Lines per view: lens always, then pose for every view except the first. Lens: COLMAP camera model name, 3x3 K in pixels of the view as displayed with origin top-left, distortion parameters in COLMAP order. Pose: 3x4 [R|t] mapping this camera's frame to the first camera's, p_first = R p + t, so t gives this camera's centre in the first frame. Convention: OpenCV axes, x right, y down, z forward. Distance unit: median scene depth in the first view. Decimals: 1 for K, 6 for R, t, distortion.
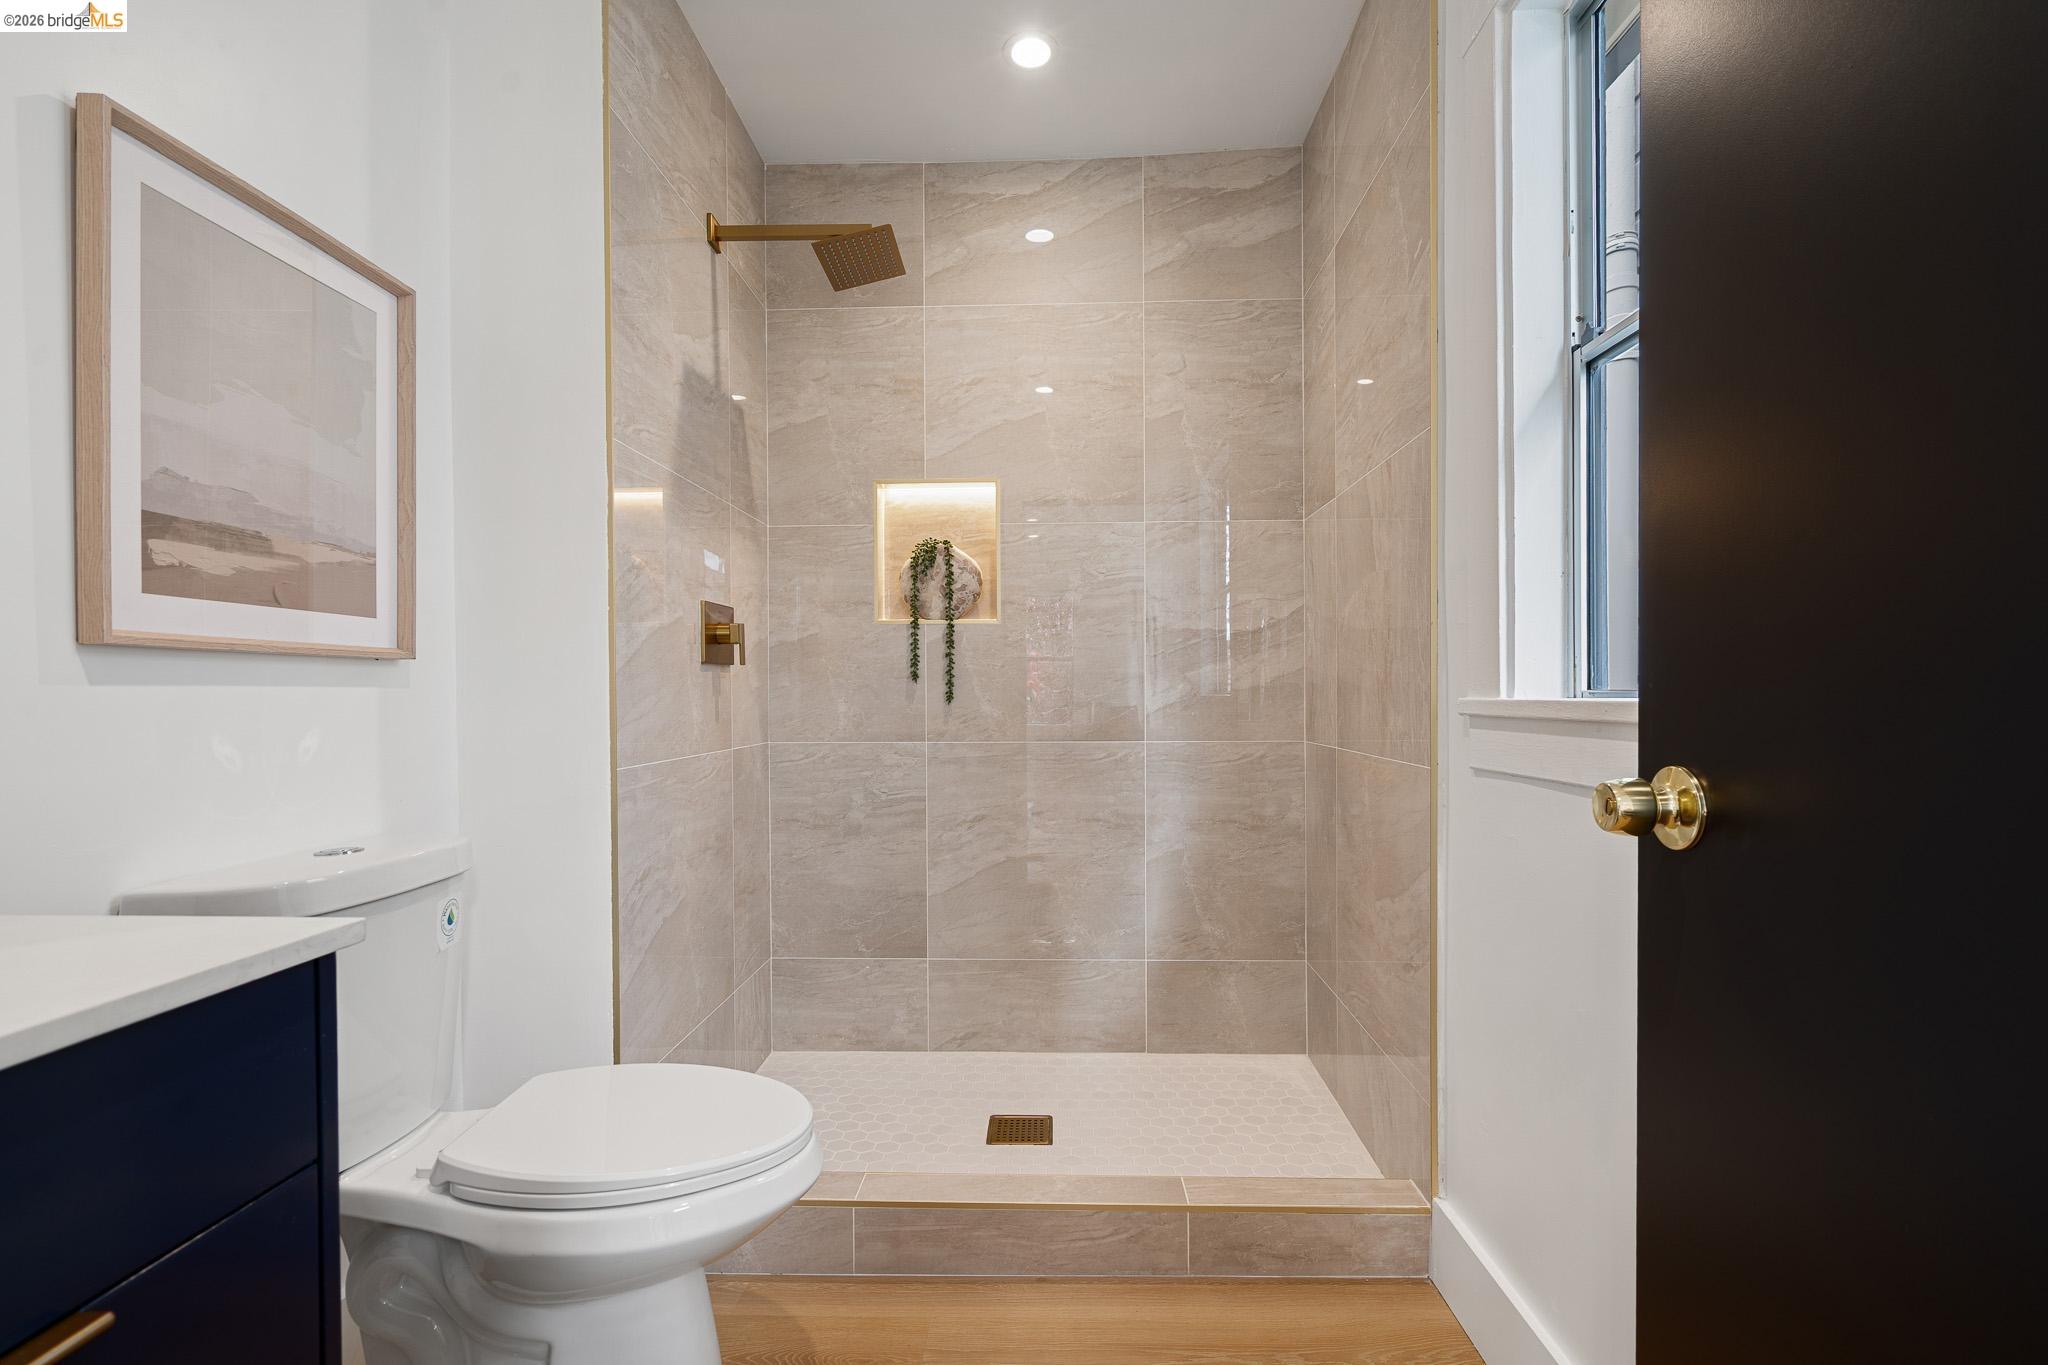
lens RADIAL K [[923.1, 0, 1023.6], [0, 923.1, 685.5], [0, 0, 1]] dist [-0.001490, 0.000725]
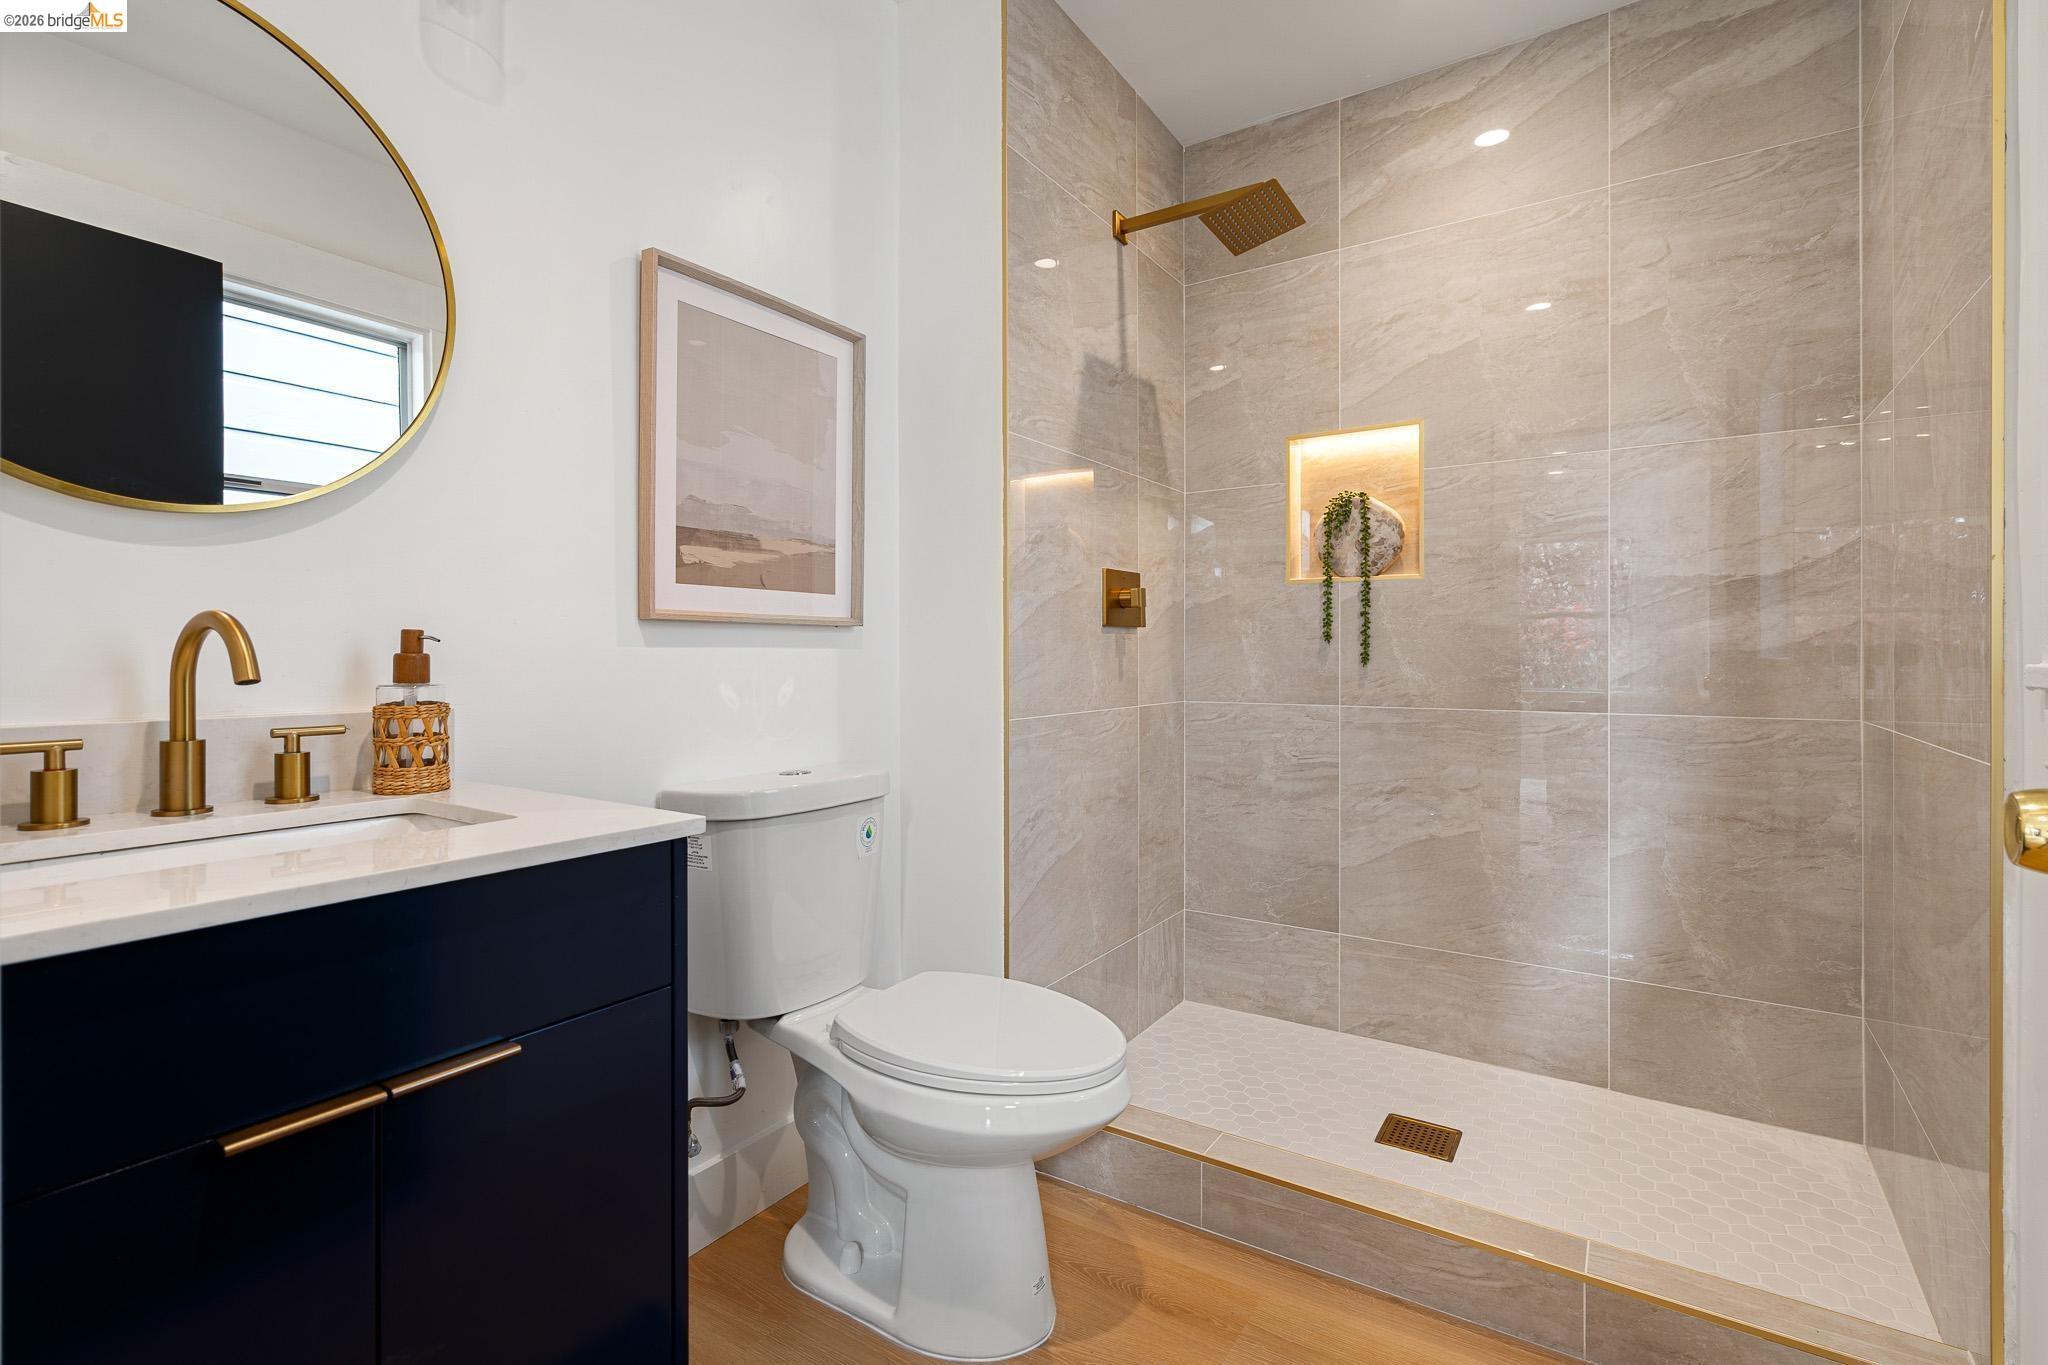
lens RADIAL K [[924.5, 0, 1028.2], [0, 924.5, 638.9], [0, 0, 1]] dist [0.001306, 0.001474]
pose [[0.859052, -0.004925, -0.511865, 0.130974], [0.000957, 0.999967, -0.008015, -0.000430], [0.511888, 0.006395, 0.859029, 0.019492]]
